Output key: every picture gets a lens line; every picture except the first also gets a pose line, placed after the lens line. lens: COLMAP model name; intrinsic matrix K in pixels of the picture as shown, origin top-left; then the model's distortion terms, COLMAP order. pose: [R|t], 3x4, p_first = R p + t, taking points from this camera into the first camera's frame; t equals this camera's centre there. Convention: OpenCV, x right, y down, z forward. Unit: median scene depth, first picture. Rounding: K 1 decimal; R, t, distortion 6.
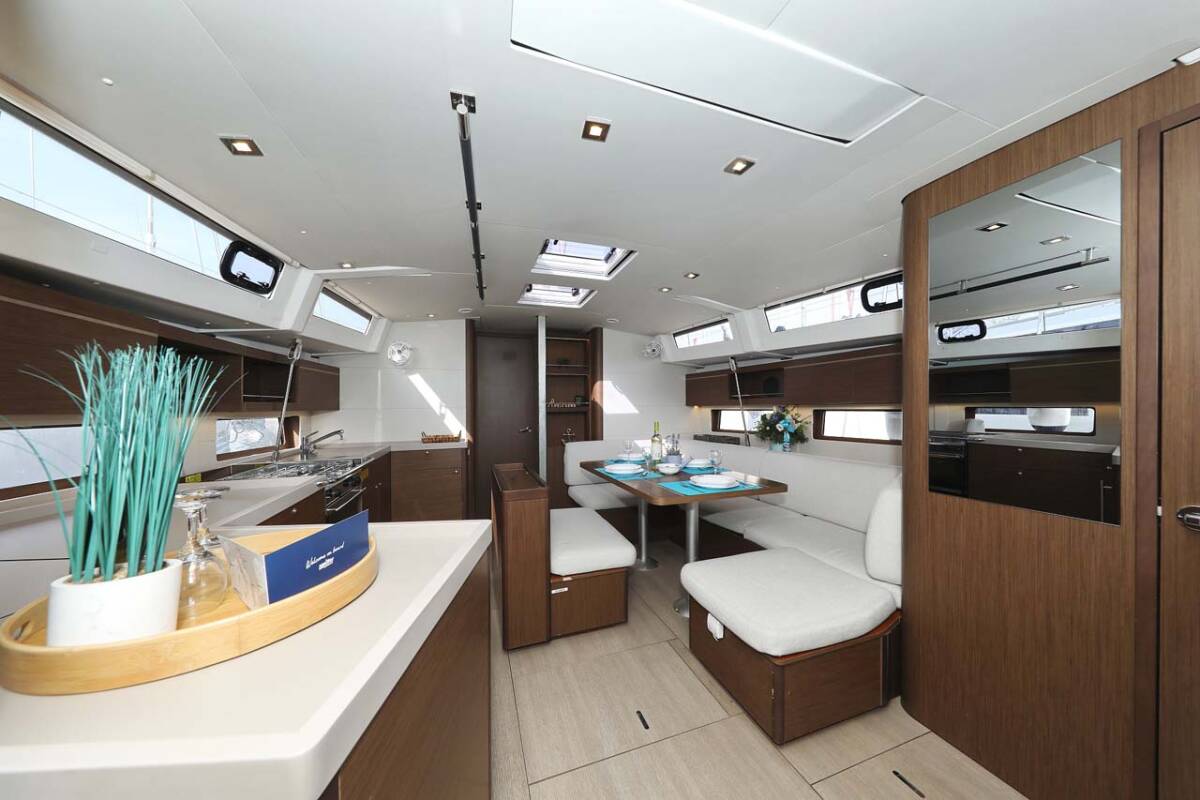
lens RADIAL K [[385.3, 0, 602.0], [0, 385.3, 407.8], [0, 0, 1]] dist [-0.000585, -0.000042]
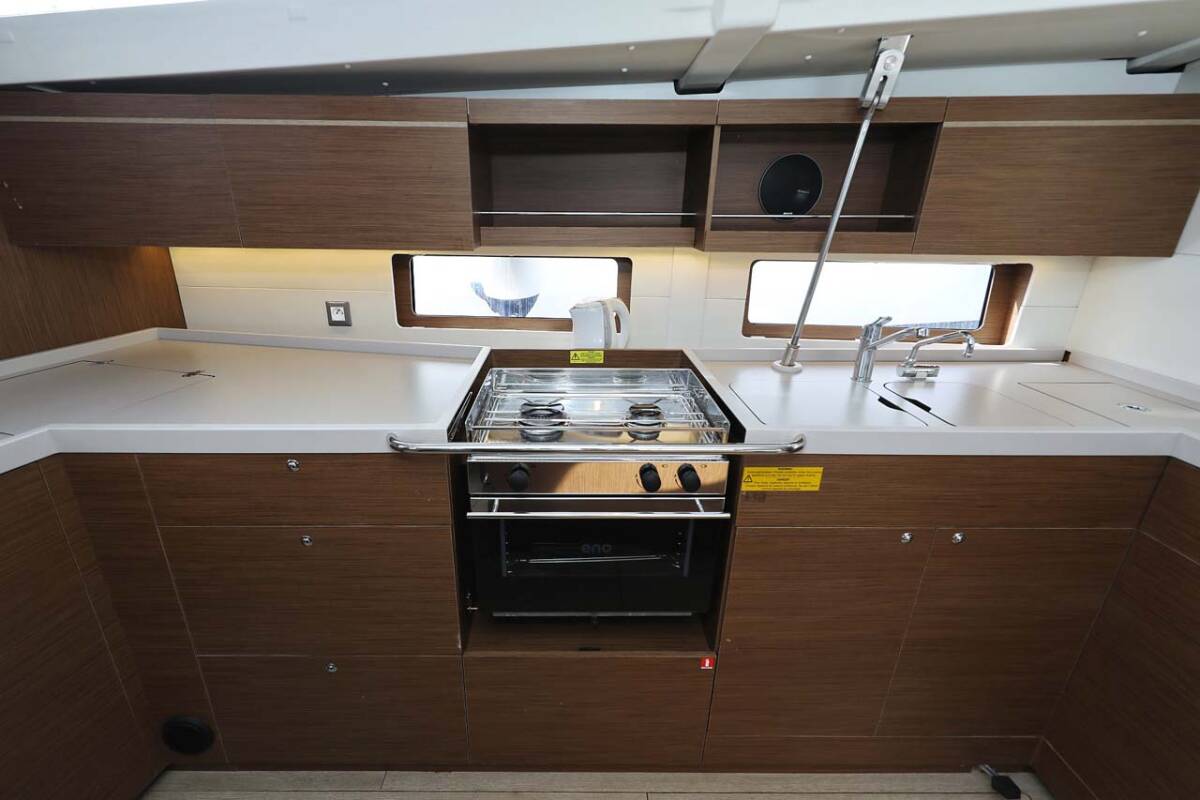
lens RADIAL K [[535.1, 0, 572.7], [0, 535.1, 422.0], [0, 0, 1]] dist [-0.000403, -0.000241]
pose [[-0.322453, 0.362584, -0.874390, -0.117842], [-0.001824, 0.923490, 0.383617, -0.032908], [0.946584, 0.125294, -0.297121, 0.674115]]
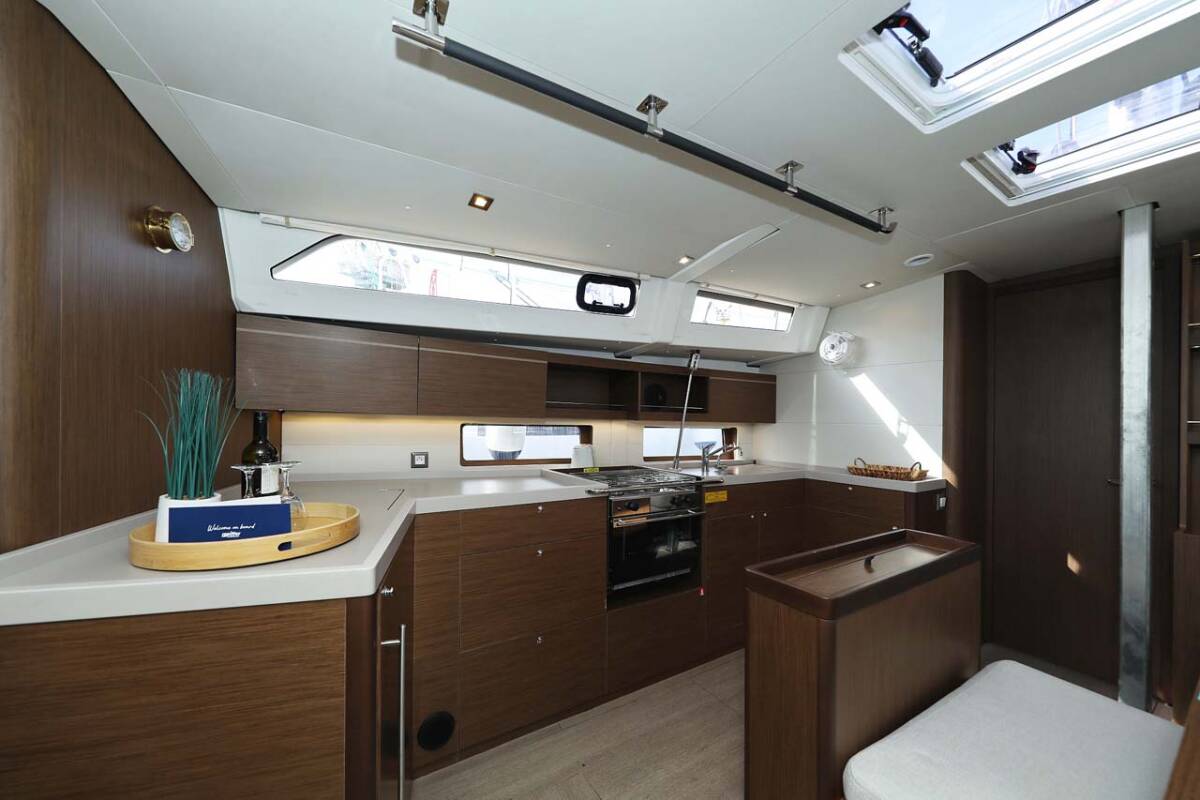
lens RADIAL K [[438.1, 0, 605.8], [0, 438.1, 416.4], [0, 0, 1]] dist [-0.000784, -0.000072]
pose [[0.236508, 0.007072, -0.971604, 0.187954], [-0.028111, 0.999605, 0.000433, -0.000006], [0.971223, 0.027211, 0.236614, 0.376842]]
